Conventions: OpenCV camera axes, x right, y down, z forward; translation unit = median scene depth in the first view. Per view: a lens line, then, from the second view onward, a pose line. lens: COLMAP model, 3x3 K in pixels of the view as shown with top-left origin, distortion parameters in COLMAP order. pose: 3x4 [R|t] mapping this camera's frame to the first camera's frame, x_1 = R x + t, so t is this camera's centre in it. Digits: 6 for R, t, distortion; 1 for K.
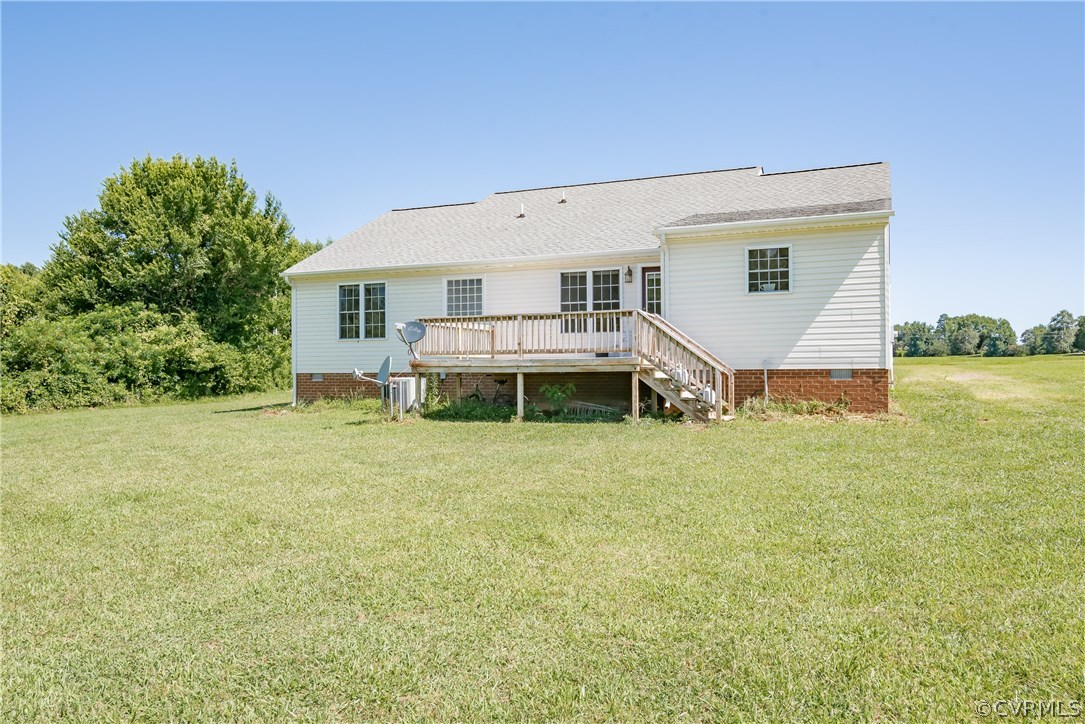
lens RADIAL K [[854.9, 0, 542.9], [0, 854.9, 365.2], [0, 0, 1]] dist [0.010413, 0.000359]
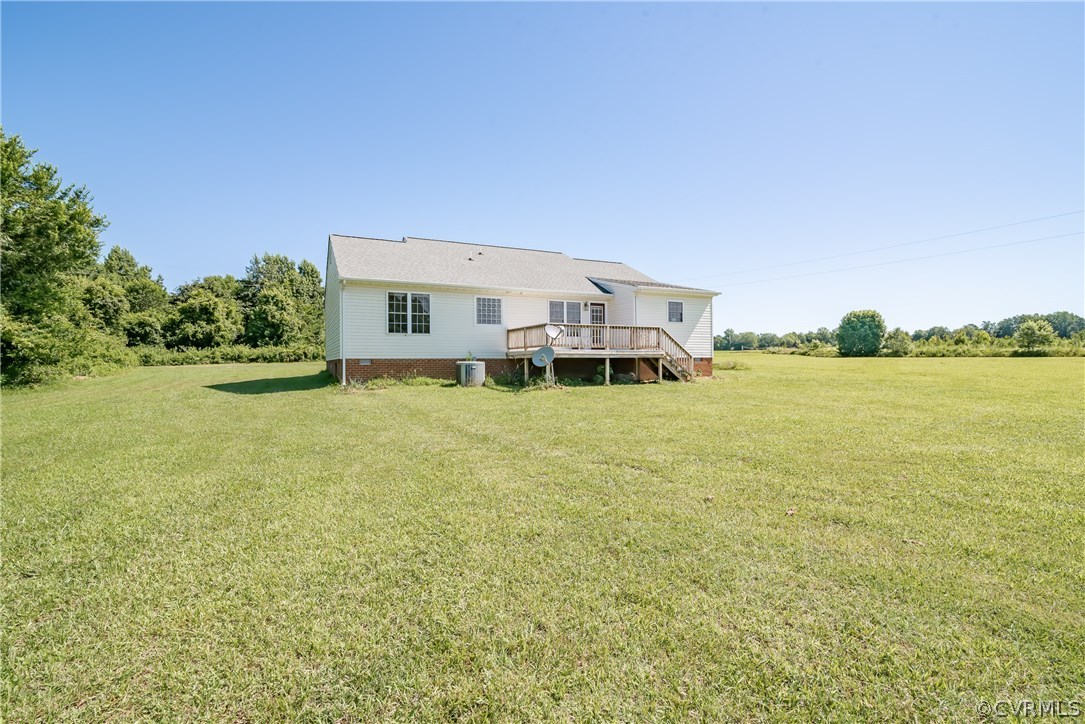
lens RADIAL K [[495.5, 0, 542.8], [0, 495.5, 361.6], [0, 0, 1]] dist [-0.019510, -0.001248]
pose [[0.640941, -0.003566, 0.767582, -0.719755], [-0.005871, 0.999937, 0.009548, 0.005729], [-0.767568, -0.010626, 0.640880, 0.345126]]
